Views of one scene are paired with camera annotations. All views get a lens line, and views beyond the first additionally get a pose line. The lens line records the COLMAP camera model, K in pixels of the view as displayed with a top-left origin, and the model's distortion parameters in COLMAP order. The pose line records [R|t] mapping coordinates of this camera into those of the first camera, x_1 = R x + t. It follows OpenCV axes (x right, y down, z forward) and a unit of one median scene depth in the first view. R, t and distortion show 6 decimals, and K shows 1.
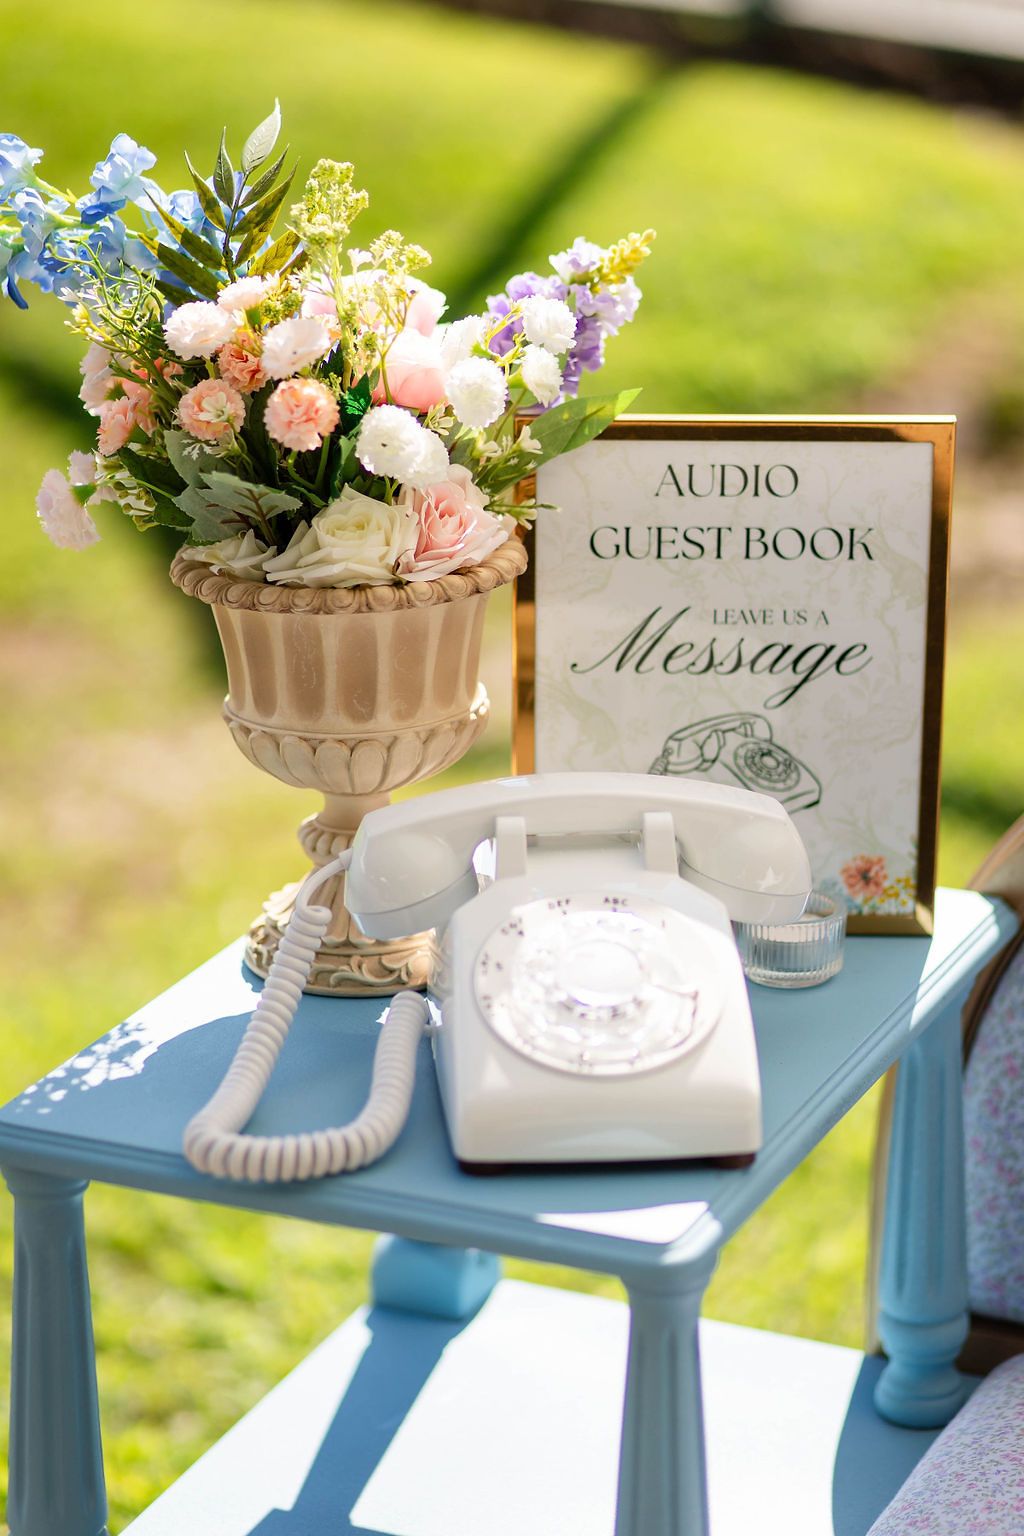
lens RADIAL K [[3754.6, 0, 513.5], [0, 3754.6, 768.1], [0, 0, 1]] dist [0.069347, 0.000000]
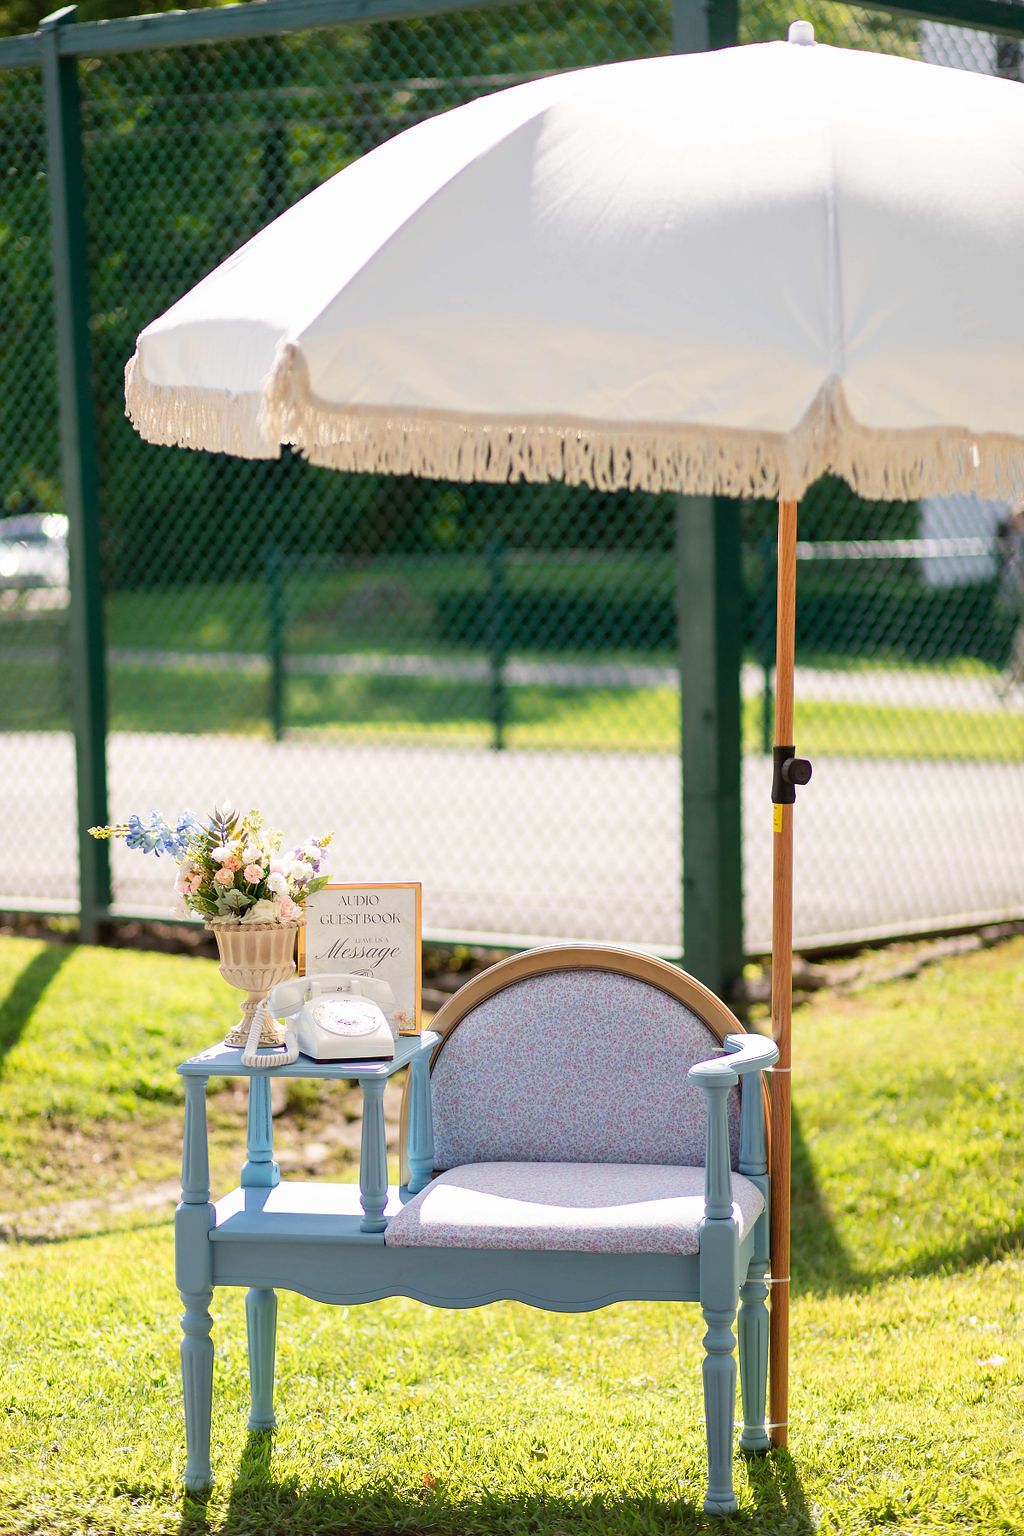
lens RADIAL K [[3754.6, 0, 511.8], [0, 3754.6, 767.1], [0, 0, 1]] dist [0.069347, 0.000000]
pose [[0.969661, -0.017876, 0.243799, -0.679247], [0.083113, 0.962018, -0.260026, 0.751927], [-0.229890, 0.272400, 0.934317, -2.420956]]
